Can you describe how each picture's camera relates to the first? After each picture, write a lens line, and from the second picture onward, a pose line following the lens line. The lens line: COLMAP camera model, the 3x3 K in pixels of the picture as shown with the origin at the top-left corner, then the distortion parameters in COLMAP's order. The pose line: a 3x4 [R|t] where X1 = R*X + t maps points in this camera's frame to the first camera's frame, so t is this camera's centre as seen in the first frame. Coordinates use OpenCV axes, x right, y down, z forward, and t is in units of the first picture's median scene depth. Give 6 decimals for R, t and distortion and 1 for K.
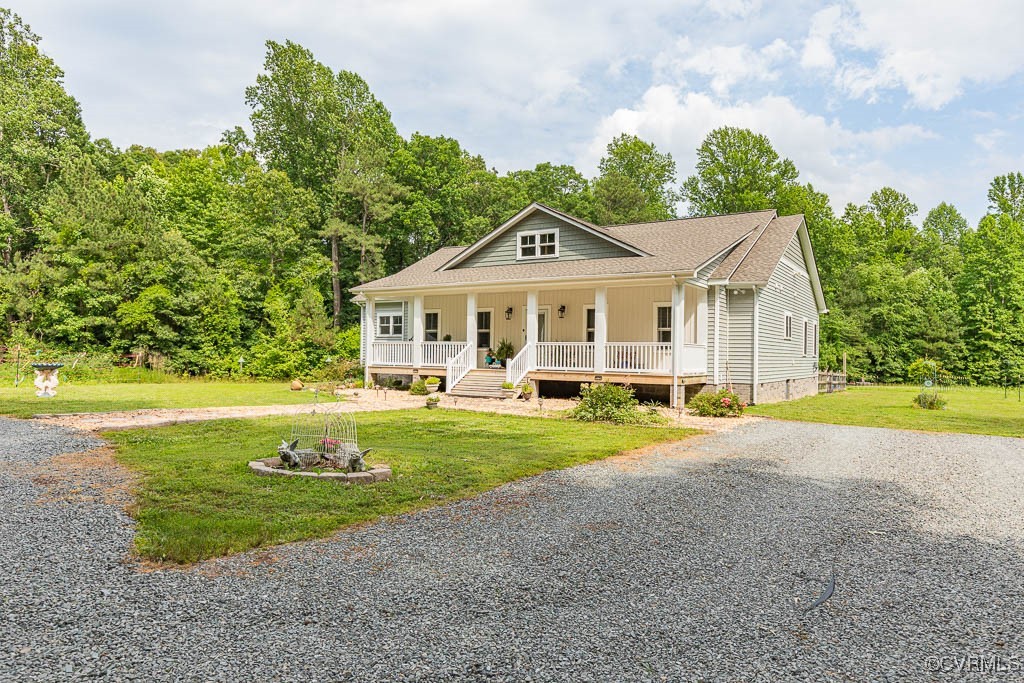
lens RADIAL K [[647.7, 0, 511.1], [0, 647.7, 391.5], [0, 0, 1]] dist [-0.018035, -0.000608]
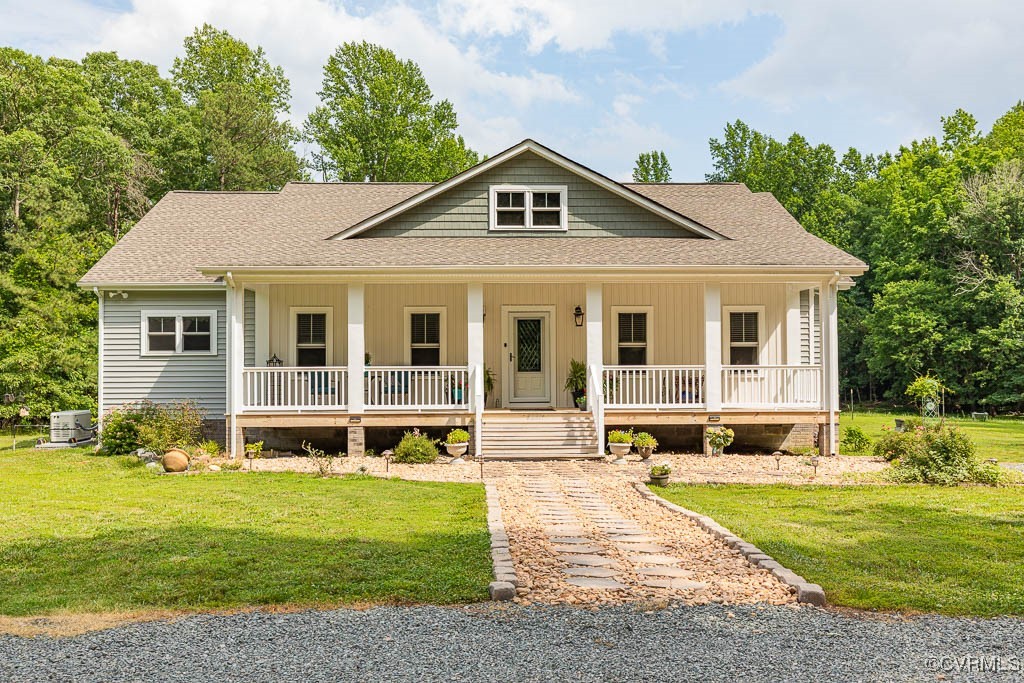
lens RADIAL K [[1033.7, 0, 512.1], [0, 1033.7, 341.3], [0, 0, 1]] dist [-0.011034, 0.000000]
pose [[0.820322, 0.004210, 0.571887, -0.528872], [0.049637, 0.995675, -0.078530, -0.021999], [-0.569744, 0.092806, 0.816565, 0.206415]]
